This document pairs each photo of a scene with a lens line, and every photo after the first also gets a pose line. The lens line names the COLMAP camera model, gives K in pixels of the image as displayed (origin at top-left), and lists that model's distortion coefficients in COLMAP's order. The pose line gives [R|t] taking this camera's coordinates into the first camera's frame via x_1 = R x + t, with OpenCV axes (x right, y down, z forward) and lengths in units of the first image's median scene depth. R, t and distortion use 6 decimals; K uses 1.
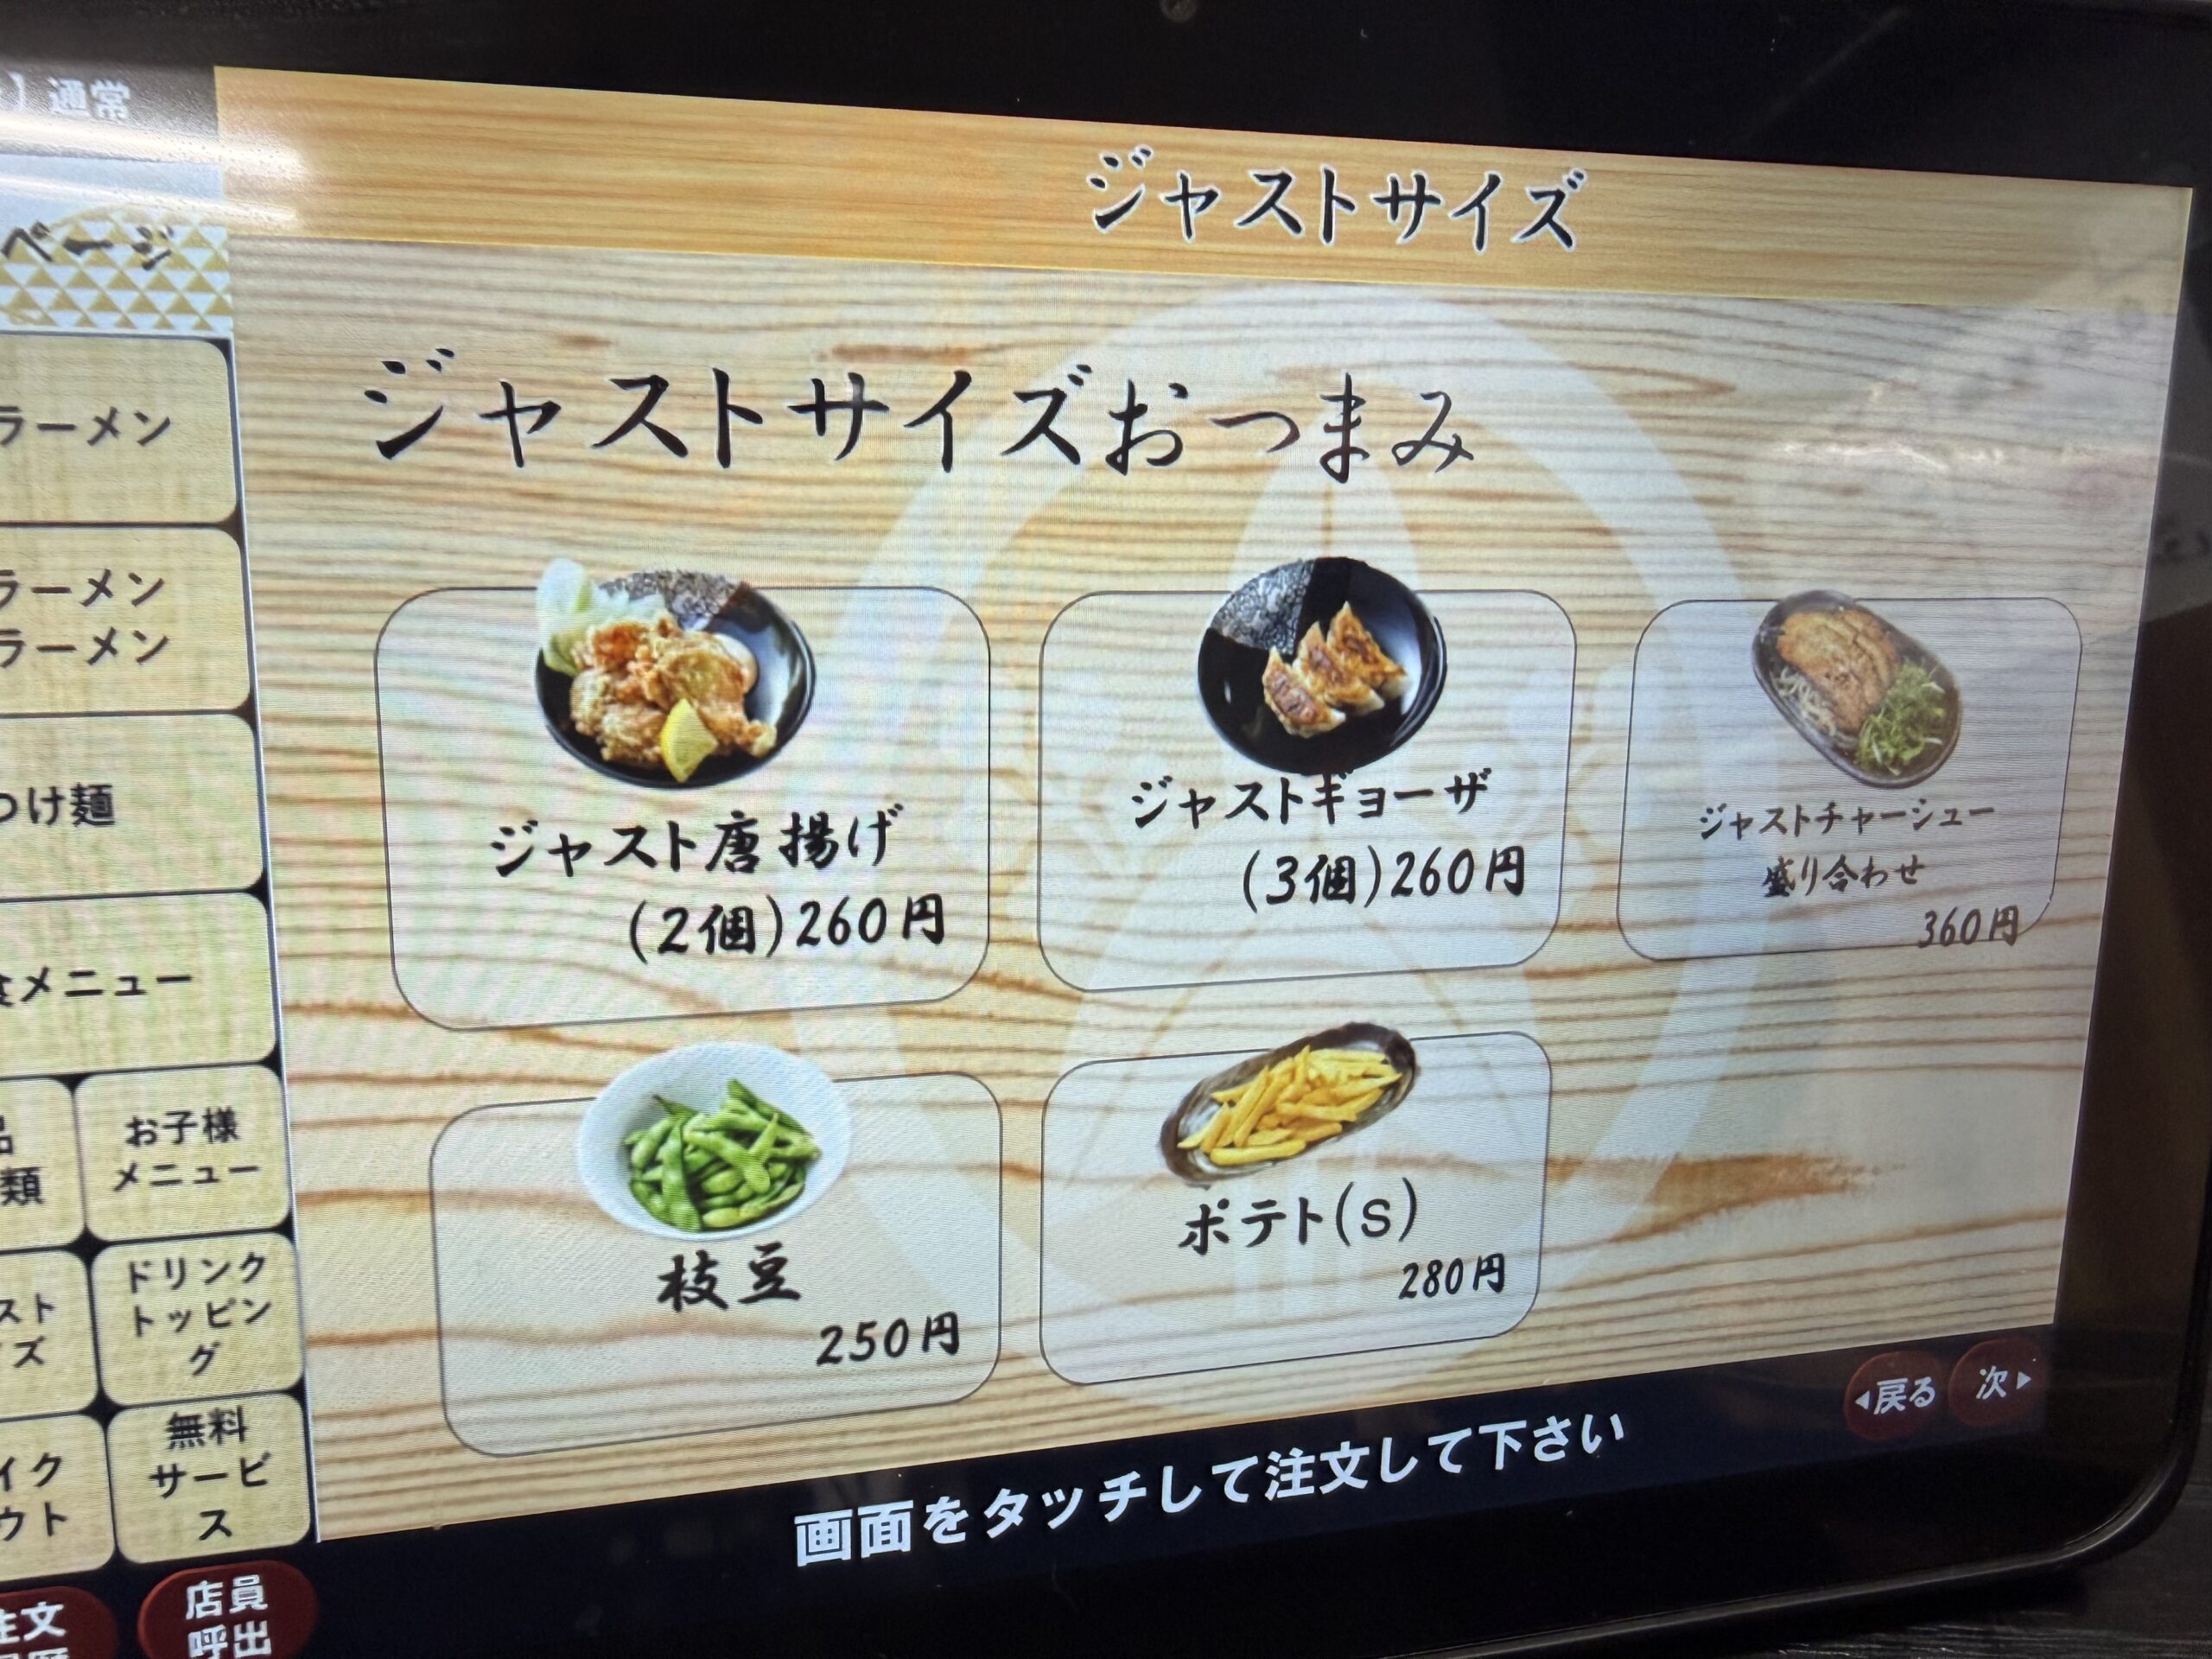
lens RADIAL K [[1604.7, 0, 1070.3], [0, 1604.7, 831.5], [0, 0, 1]] dist [-0.001647, 0.004531]
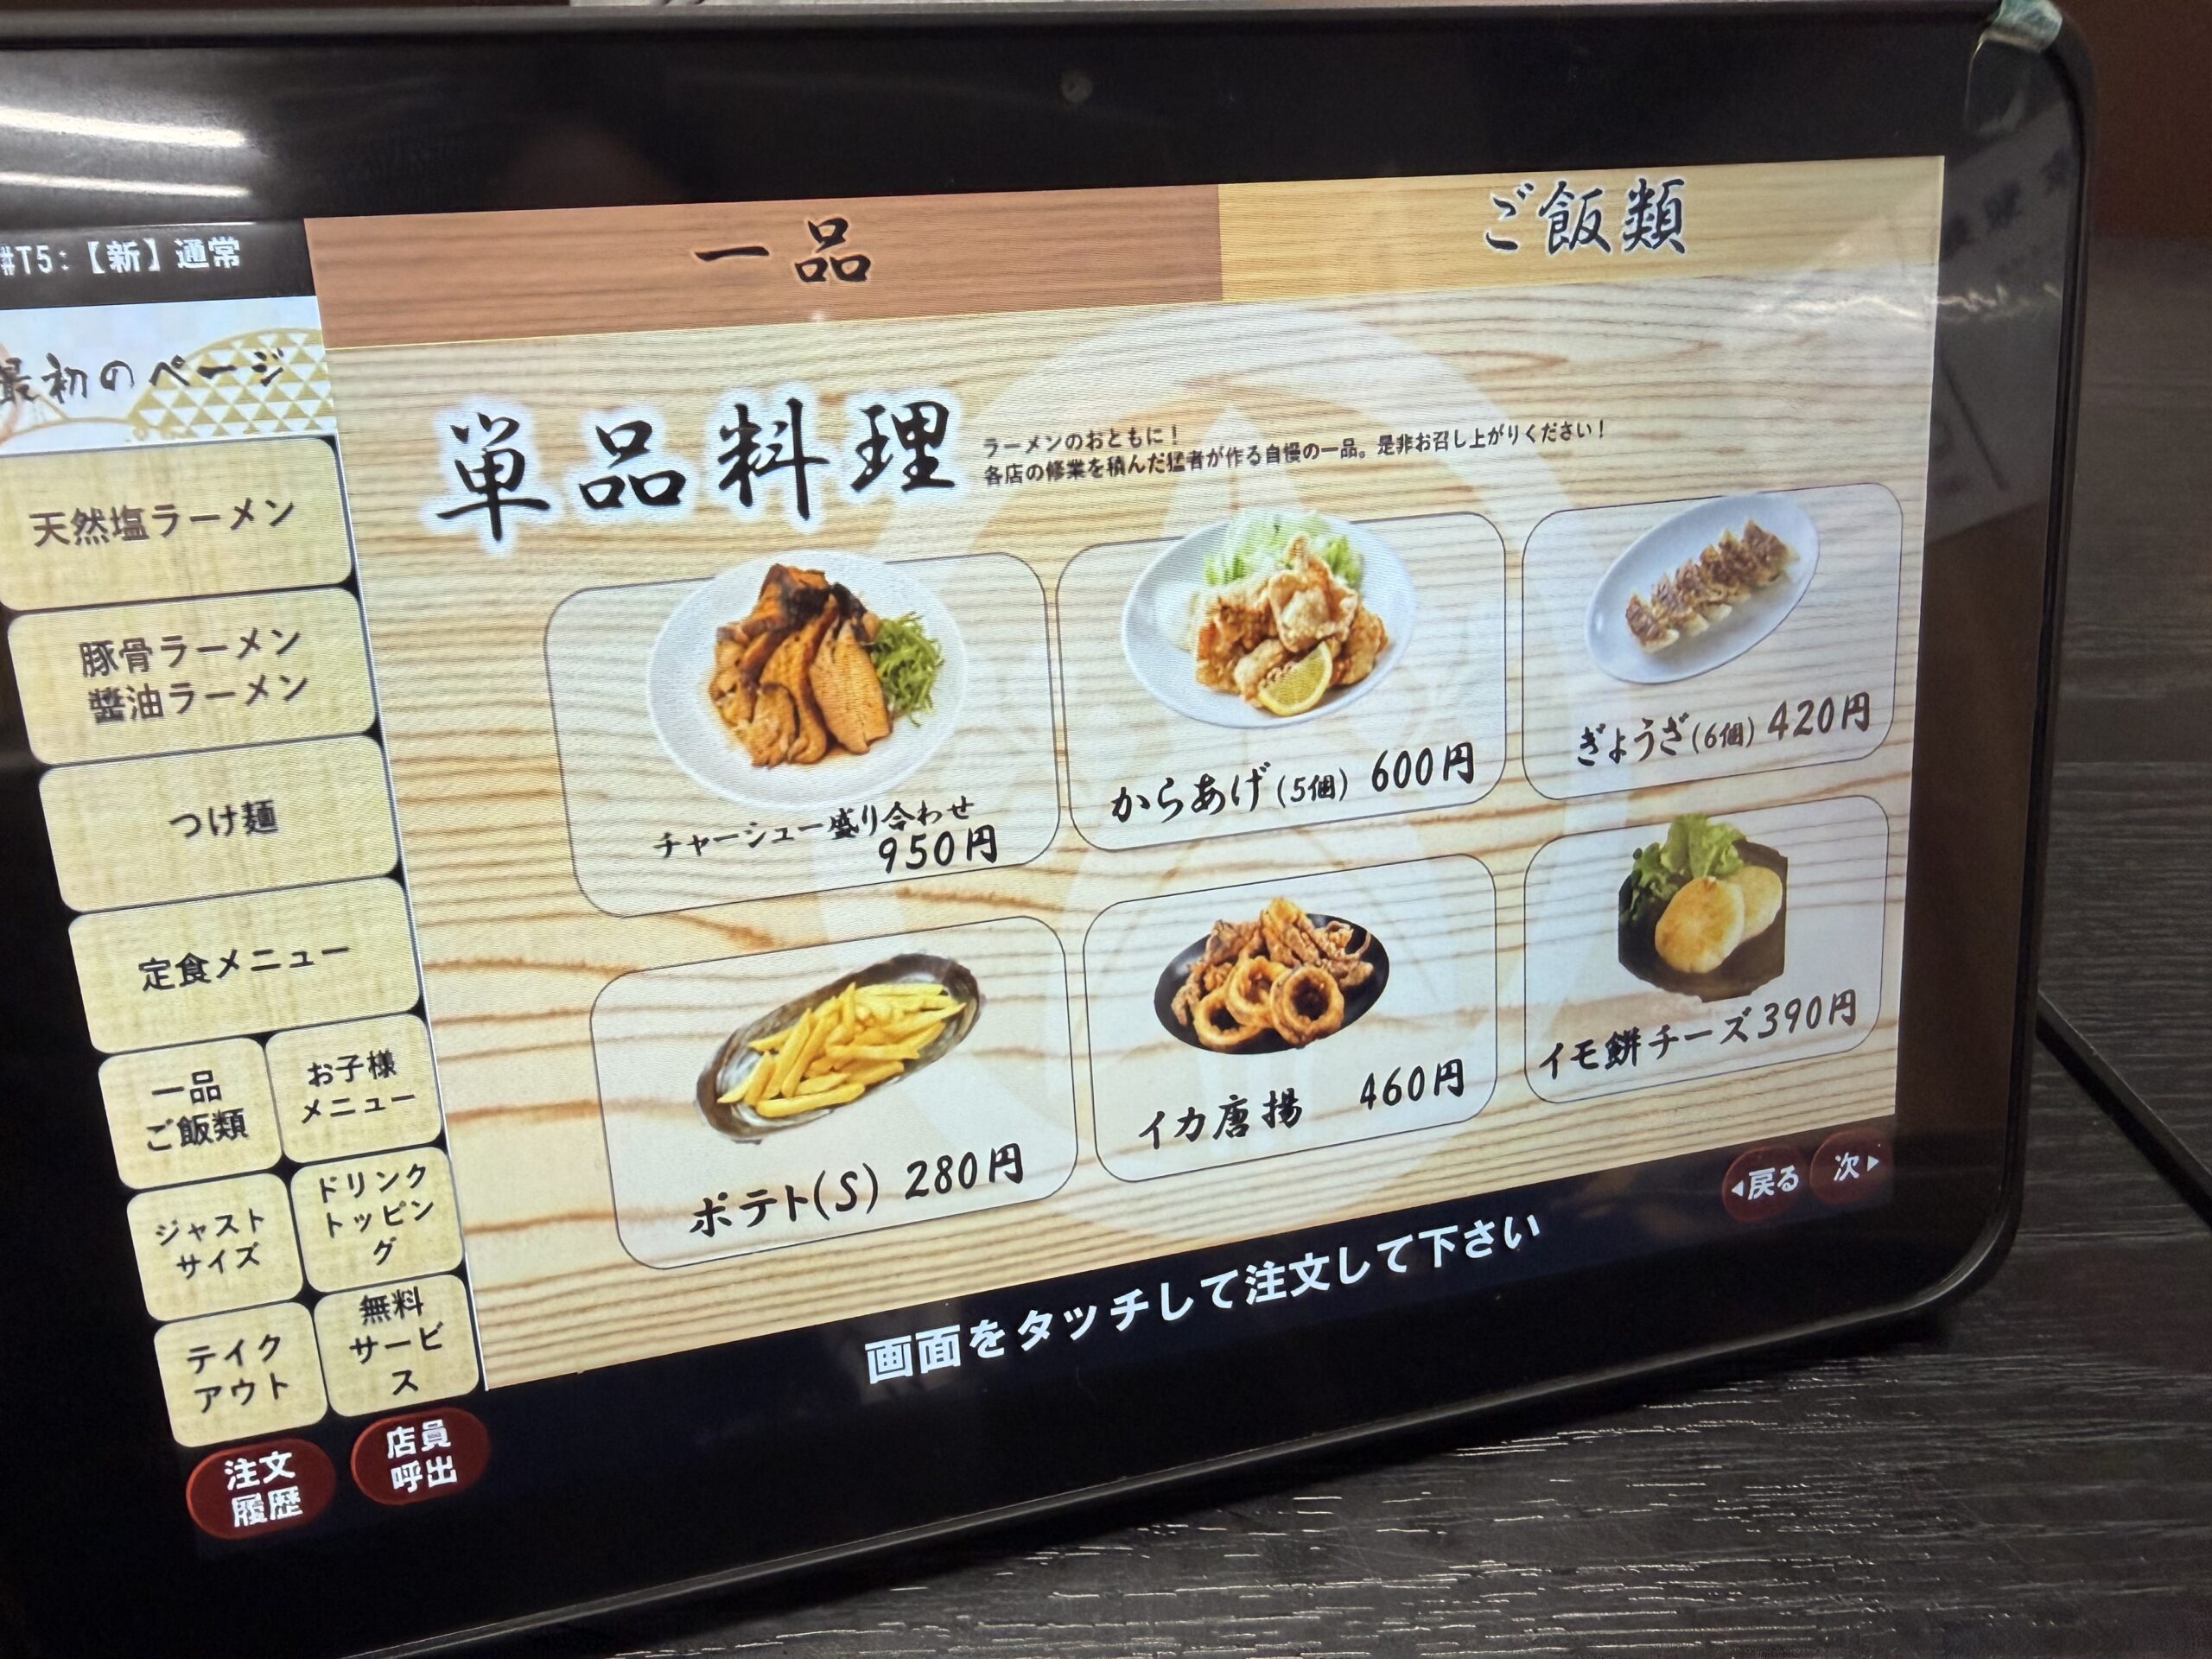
lens RADIAL K [[1604.7, 0, 1082.0], [0, 1604.7, 821.4], [0, 0, 1]] dist [-0.001647, 0.004531]
pose [[0.996723, -0.079158, 0.016635, 0.006537], [0.078304, 0.995826, 0.046884, -0.019551], [-0.020277, -0.045428, 0.998762, -0.232518]]
